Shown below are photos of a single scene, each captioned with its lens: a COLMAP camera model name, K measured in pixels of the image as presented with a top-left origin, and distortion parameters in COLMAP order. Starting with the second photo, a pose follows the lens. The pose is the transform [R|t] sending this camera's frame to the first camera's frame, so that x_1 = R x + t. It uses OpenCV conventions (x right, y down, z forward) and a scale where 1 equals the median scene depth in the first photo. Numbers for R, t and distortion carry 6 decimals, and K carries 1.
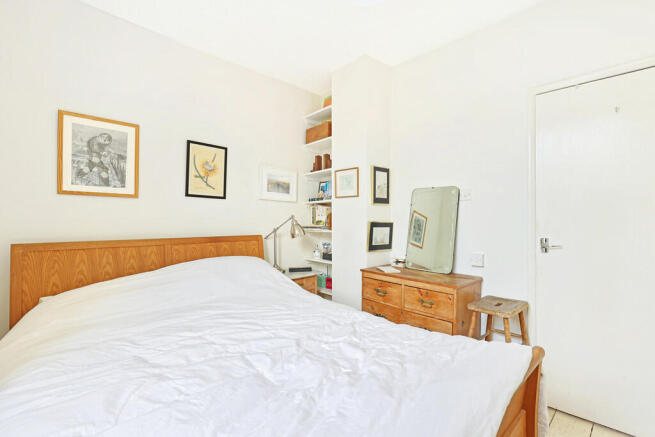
lens RADIAL K [[288.9, 0, 327.8], [0, 288.9, 220.3], [0, 0, 1]] dist [-0.000238, 0.000013]
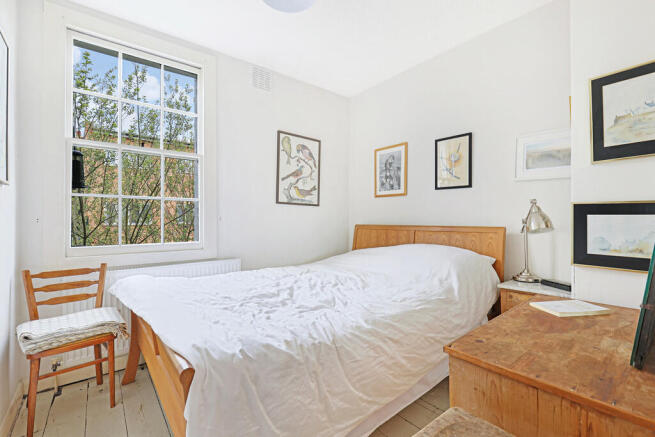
lens RADIAL K [[288.9, 0, 328.6], [0, 288.9, 216.1], [0, 0, 1]] dist [-0.000238, 0.000013]
pose [[-0.051285, -0.010599, -0.998628, 0.742348], [0.002982, 0.999938, -0.010766, 0.035274], [0.998680, -0.003530, -0.051250, 0.711979]]
